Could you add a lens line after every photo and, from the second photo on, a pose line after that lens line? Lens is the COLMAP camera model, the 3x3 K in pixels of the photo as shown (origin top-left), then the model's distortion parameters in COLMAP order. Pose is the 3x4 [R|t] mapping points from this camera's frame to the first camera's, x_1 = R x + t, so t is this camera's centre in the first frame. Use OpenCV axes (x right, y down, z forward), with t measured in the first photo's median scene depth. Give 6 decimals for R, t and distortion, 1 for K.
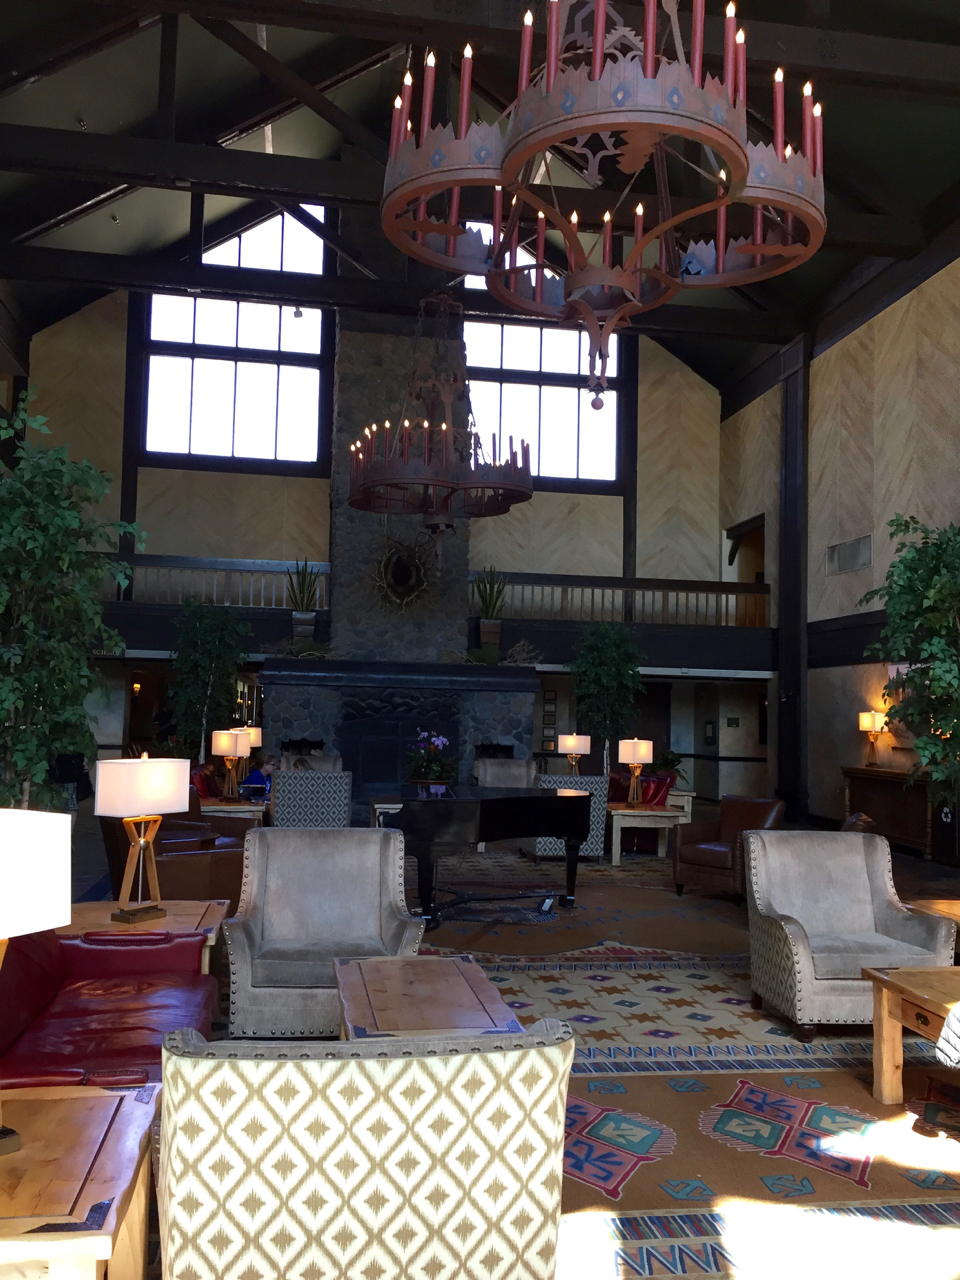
lens RADIAL K [[1084.2, 0, 478.9], [0, 1084.2, 632.8], [0, 0, 1]] dist [0.070434, -0.102282]
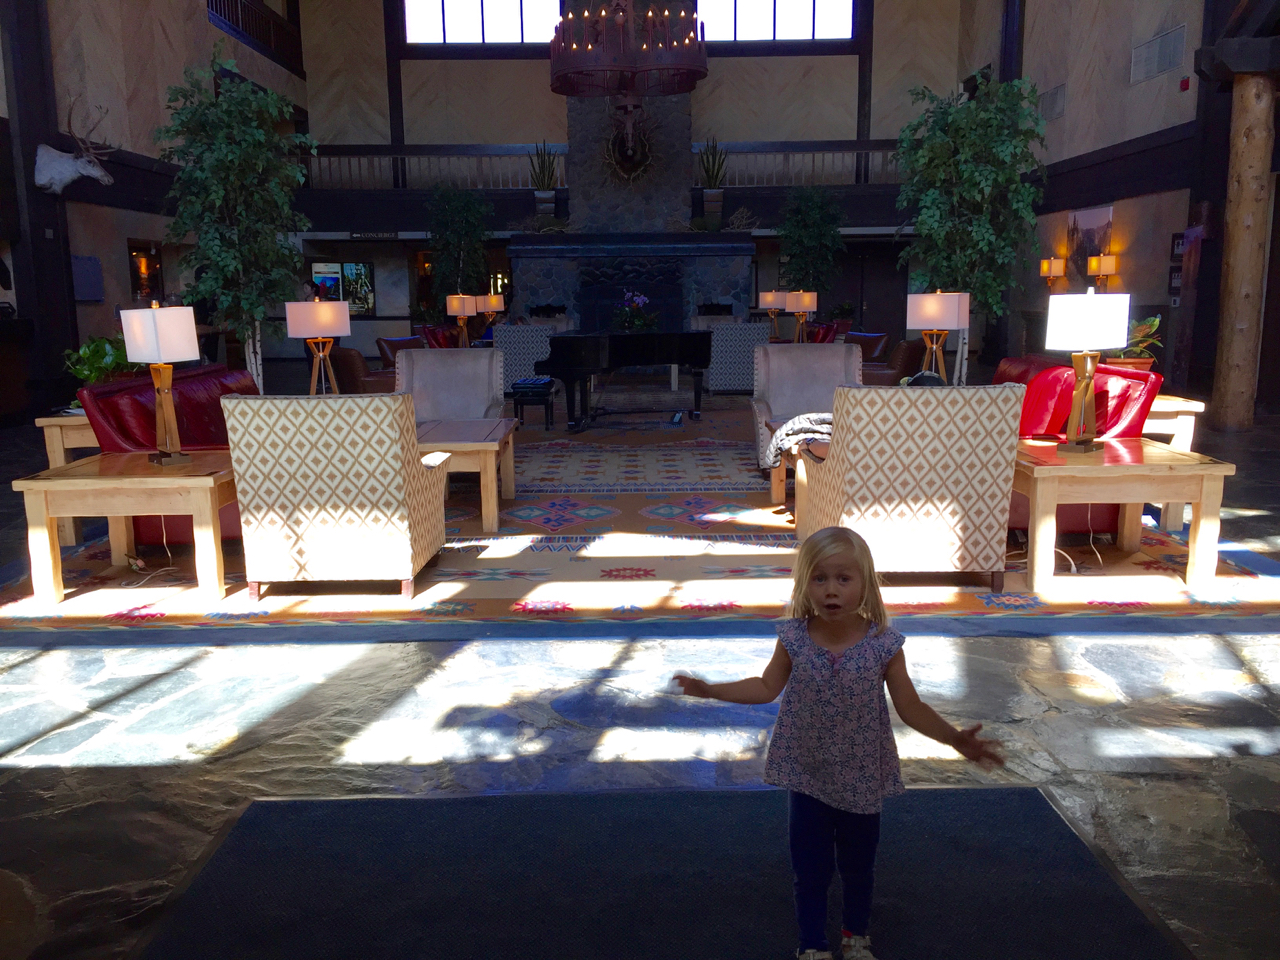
lens RADIAL K [[1084.2, 0, 639.2], [0, 1084.2, 482.4], [0, 0, 1]] dist [0.070434, -0.102282]
pose [[0.986301, -0.007430, -0.164789, 0.124442], [0.047891, 0.968855, 0.242953, 0.004149], [0.157851, -0.247517, 0.955938, -0.143917]]
